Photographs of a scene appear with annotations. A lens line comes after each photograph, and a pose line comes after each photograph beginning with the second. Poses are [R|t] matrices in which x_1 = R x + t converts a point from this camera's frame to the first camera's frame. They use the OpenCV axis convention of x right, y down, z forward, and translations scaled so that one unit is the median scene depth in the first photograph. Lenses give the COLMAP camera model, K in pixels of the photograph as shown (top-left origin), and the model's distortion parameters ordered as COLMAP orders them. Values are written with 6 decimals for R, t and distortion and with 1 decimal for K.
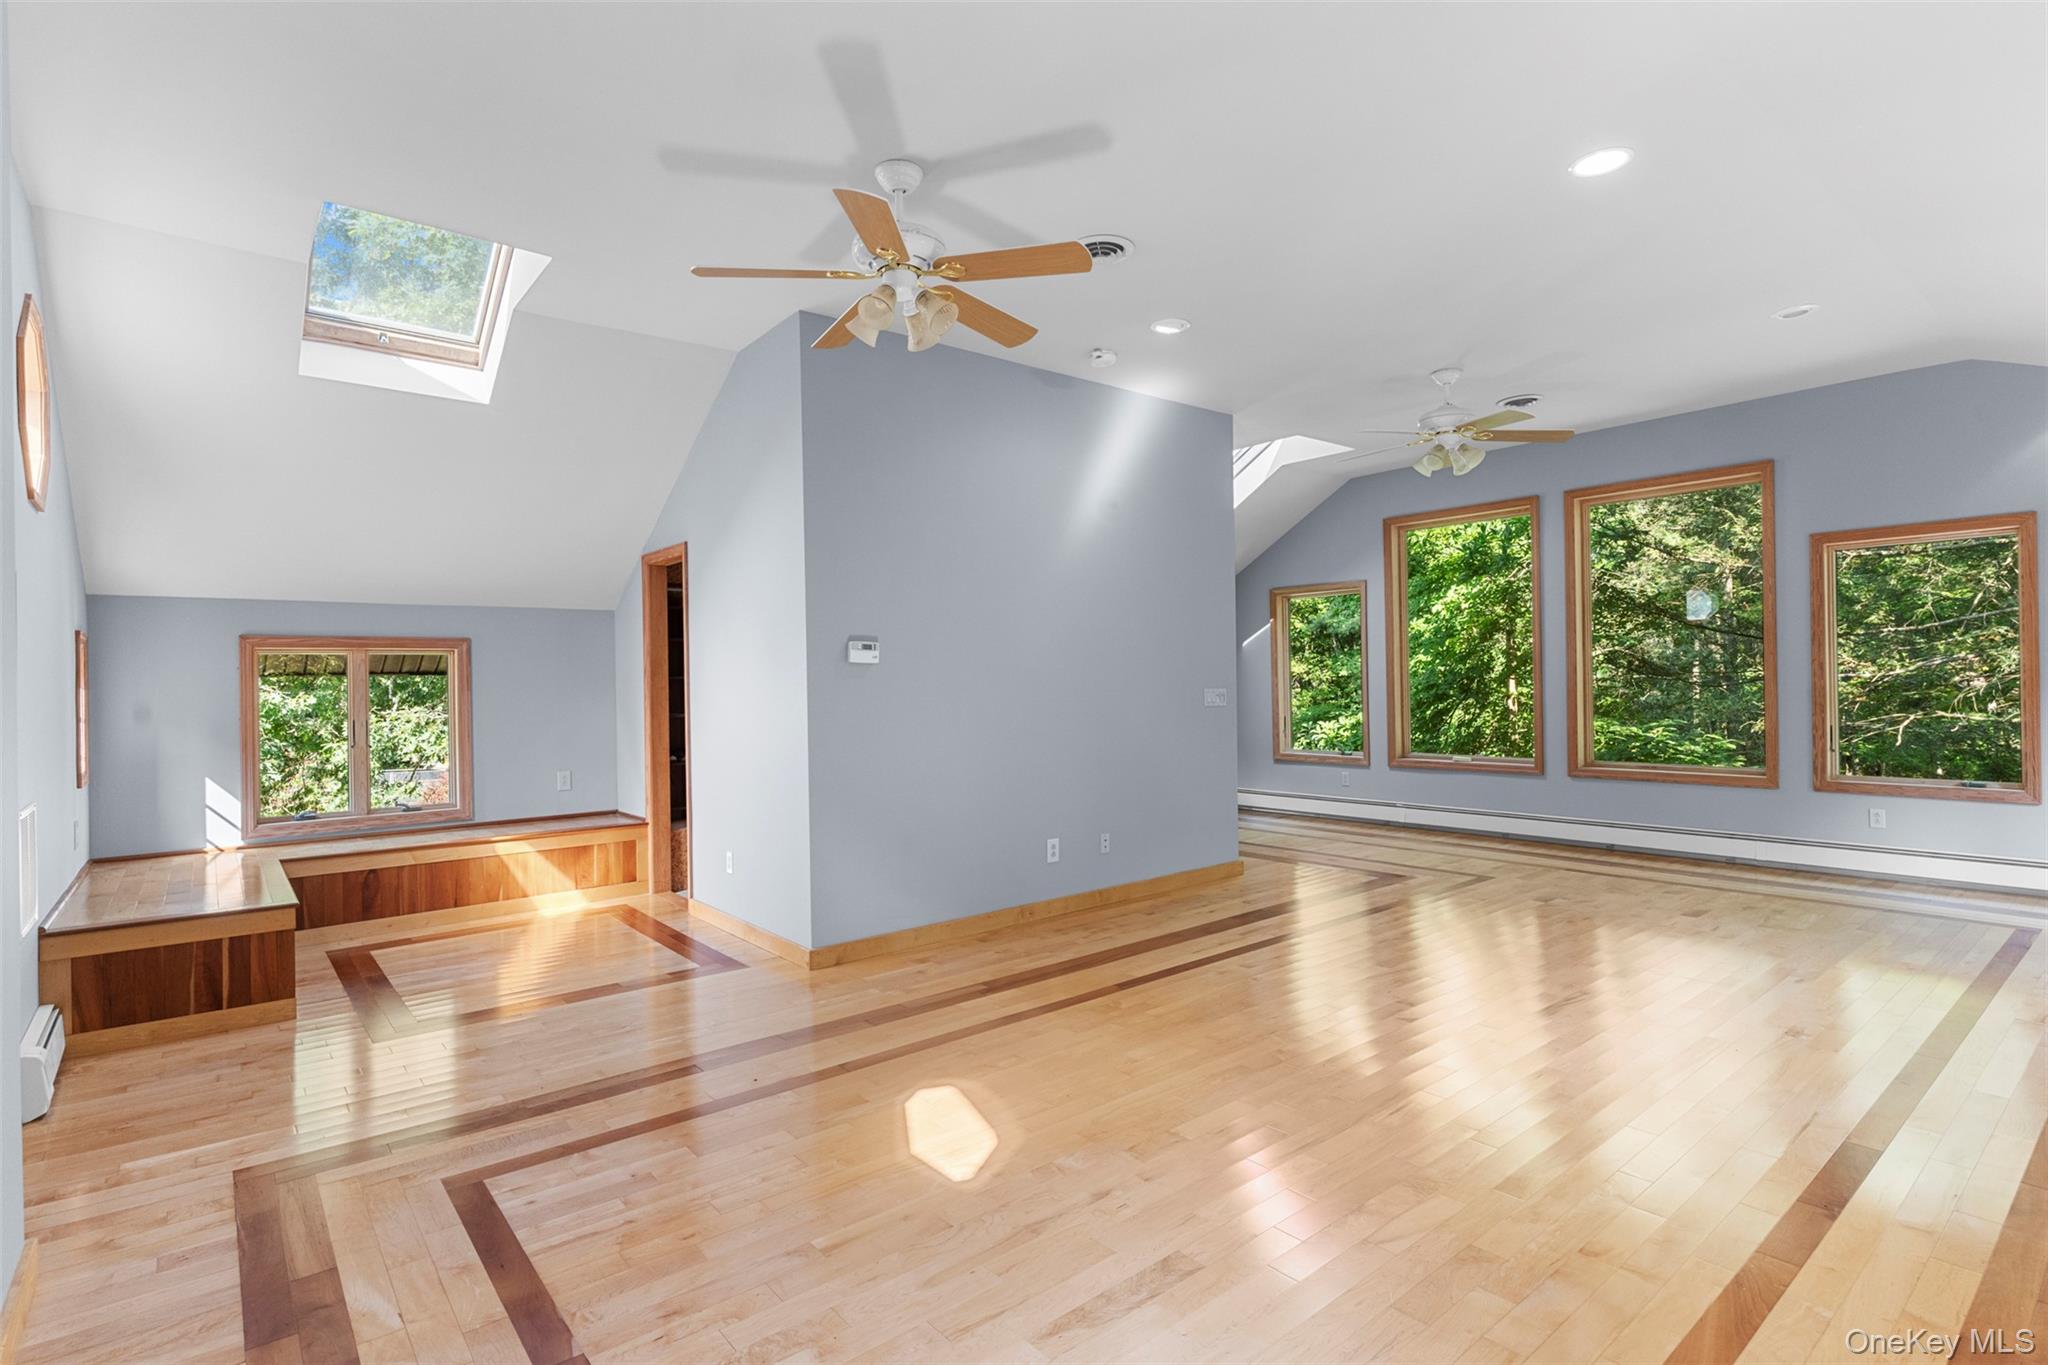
lens RADIAL K [[993.3, 0, 1024.0], [0, 993.3, 682.5], [0, 0, 1]] dist [0.000541, 0.000066]
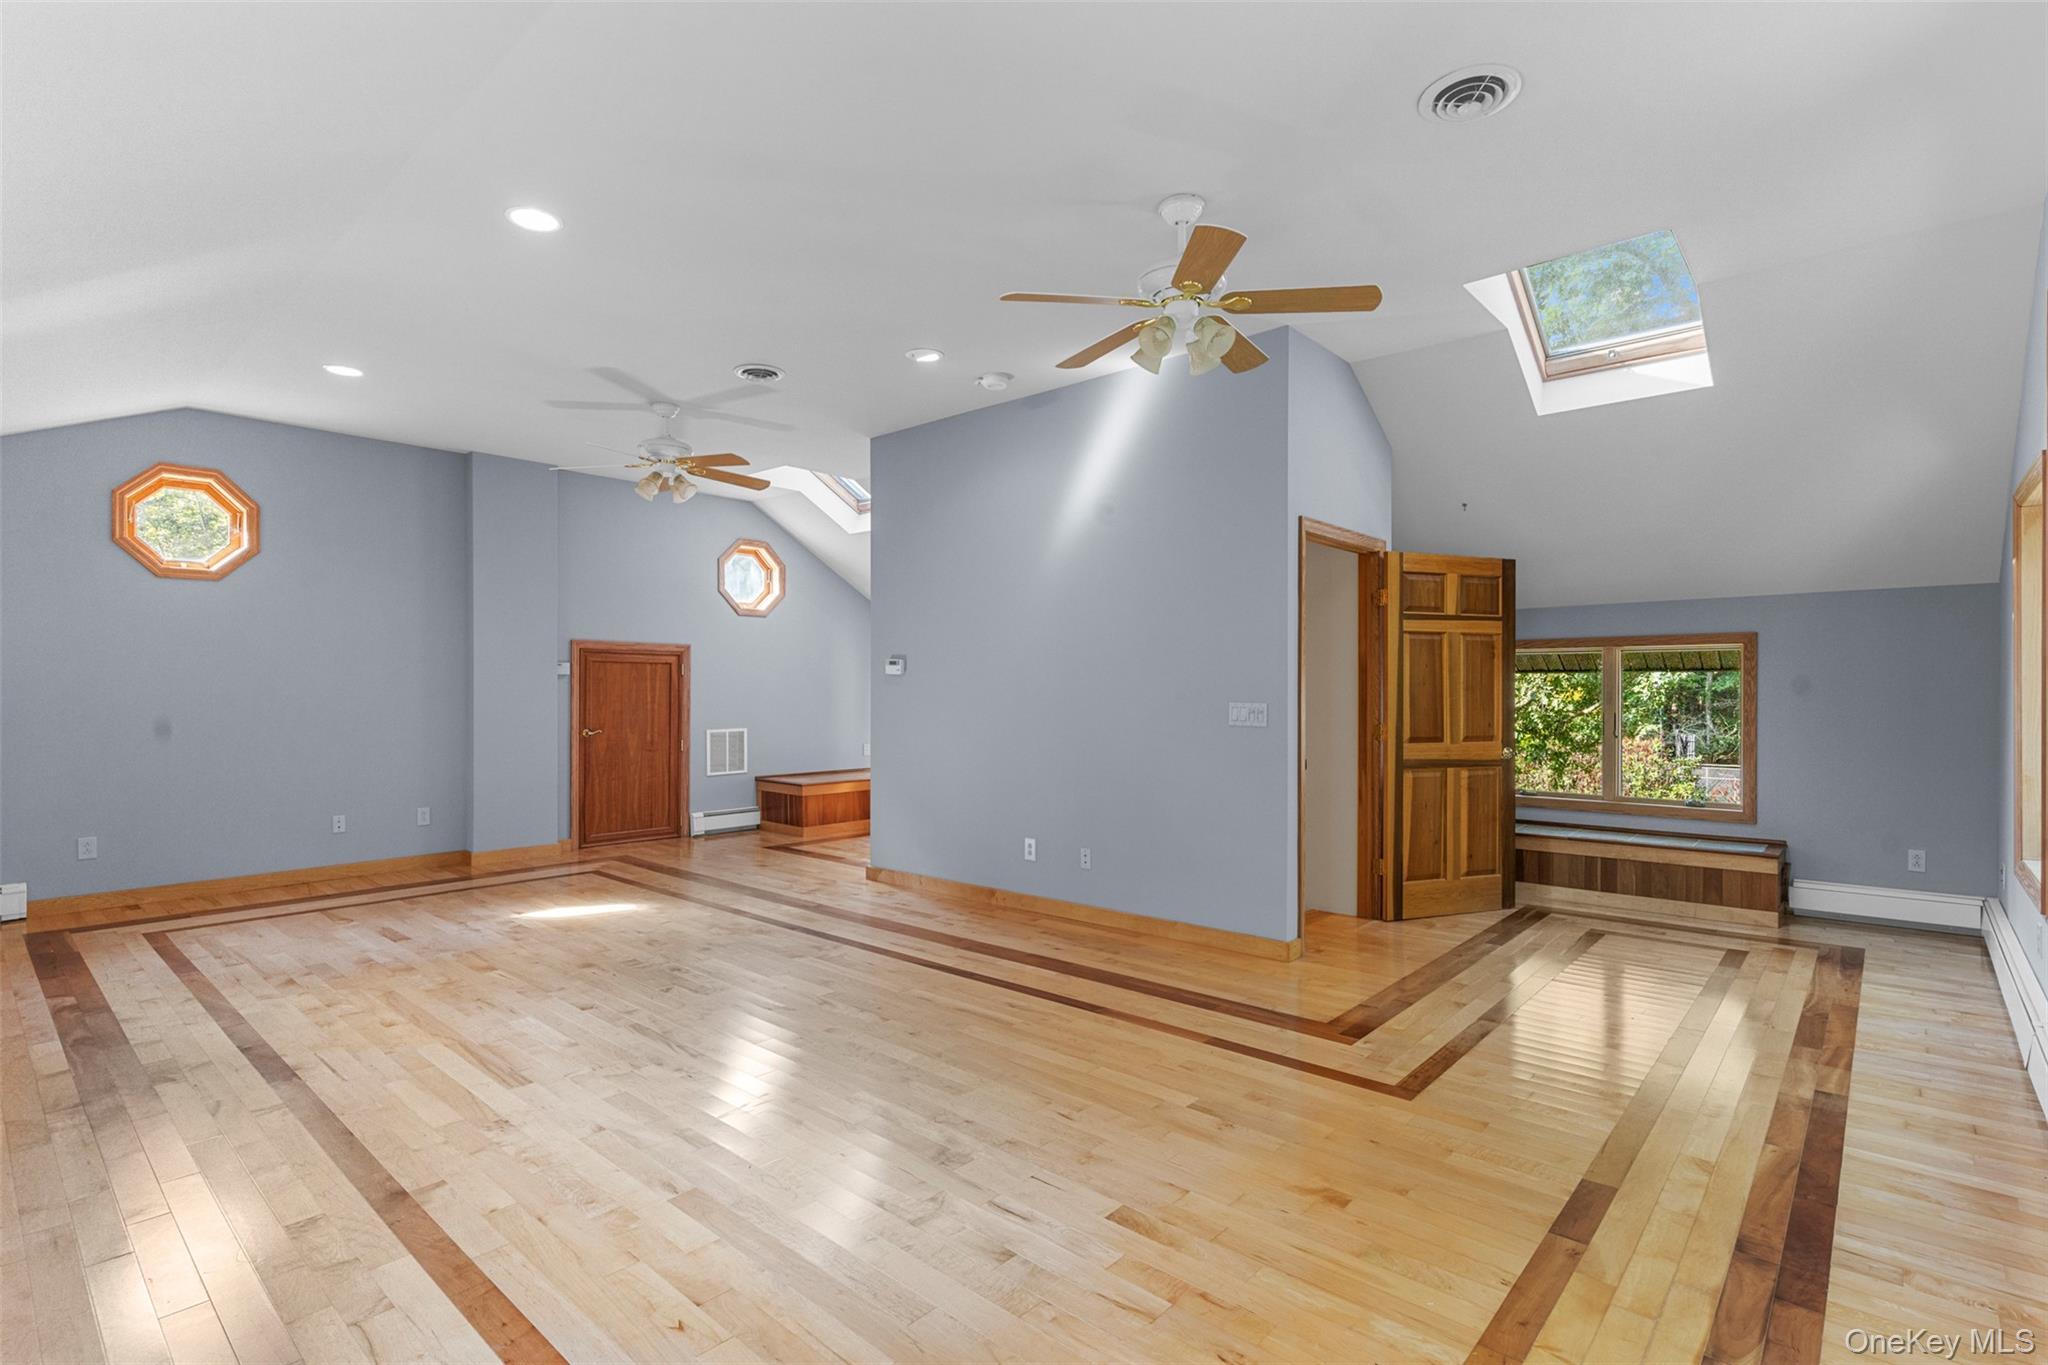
lens RADIAL K [[971.6, 0, 1024.0], [0, 971.6, 682.5], [0, 0, 1]] dist [0.000753, 0.000109]
pose [[0.153693, 0.006705, -0.988096, 1.051587], [-0.003713, 0.999974, 0.006208, -0.014950], [0.988112, 0.002714, 0.153714, 0.836488]]
